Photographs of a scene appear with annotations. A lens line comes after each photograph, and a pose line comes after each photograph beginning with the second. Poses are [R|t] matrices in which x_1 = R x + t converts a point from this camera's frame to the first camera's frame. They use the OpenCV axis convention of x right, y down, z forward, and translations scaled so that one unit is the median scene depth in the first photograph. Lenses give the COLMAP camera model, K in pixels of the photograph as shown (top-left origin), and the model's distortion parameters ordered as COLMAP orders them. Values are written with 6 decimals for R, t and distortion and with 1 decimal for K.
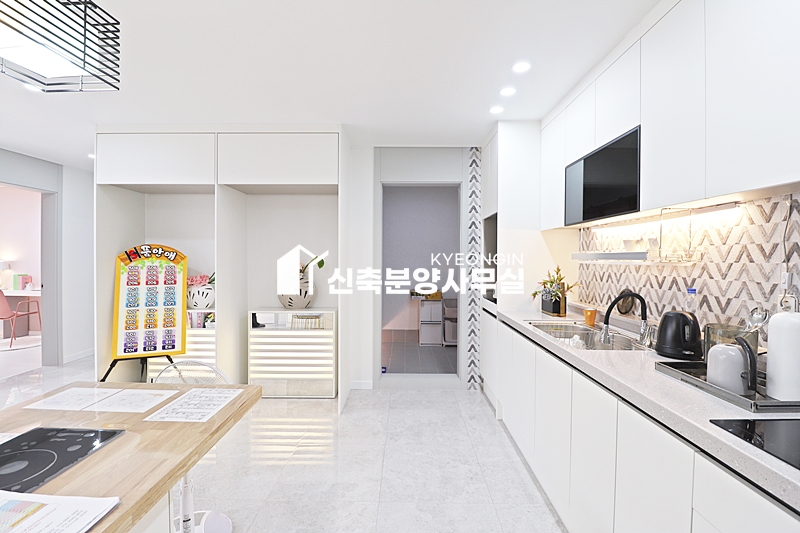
lens RADIAL K [[372.1, 0, 399.8], [0, 372.1, 265.3], [0, 0, 1]] dist [-0.009680, -0.007403]
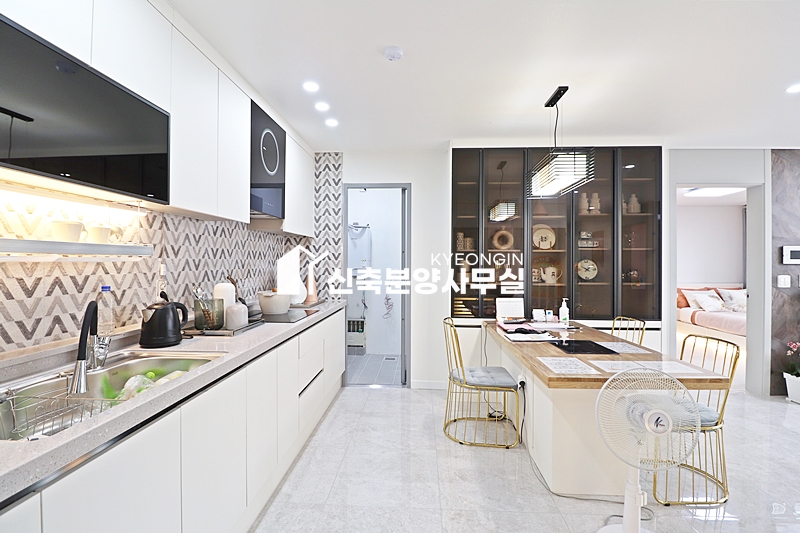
lens RADIAL K [[372.1, 0, 394.2], [0, 372.1, 259.3], [0, 0, 1]] dist [-0.009680, -0.007403]
pose [[-0.998128, -0.014233, 0.059482, 0.007266], [-0.013508, 0.999830, 0.012574, -0.013380], [-0.059651, 0.011747, -0.998150, 0.987118]]
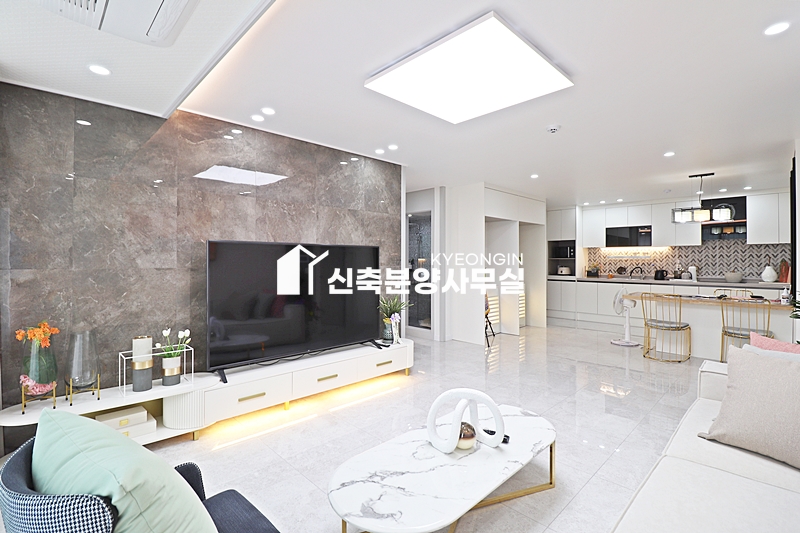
lens RADIAL K [[372.1, 0, 402.5], [0, 372.1, 262.6], [0, 0, 1]] dist [-0.009680, -0.007403]
pose [[0.710209, -0.011541, 0.703897, -2.191692], [0.017221, 0.999851, -0.000983, -0.003319], [-0.703781, 0.012820, 0.710302, 0.011823]]
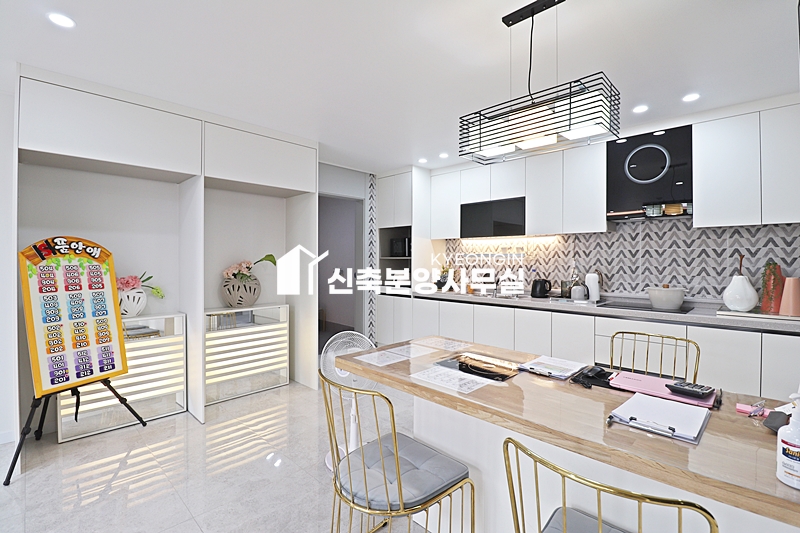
lens RADIAL K [[372.1, 0, 398.3], [0, 372.1, 262.6], [0, 0, 1]] dist [-0.009680, -0.007403]
pose [[0.691321, -0.008200, 0.722501, -0.765406], [0.014133, 0.999898, -0.002175, 0.007044], [-0.722409, 0.011715, 0.691366, 0.005129]]
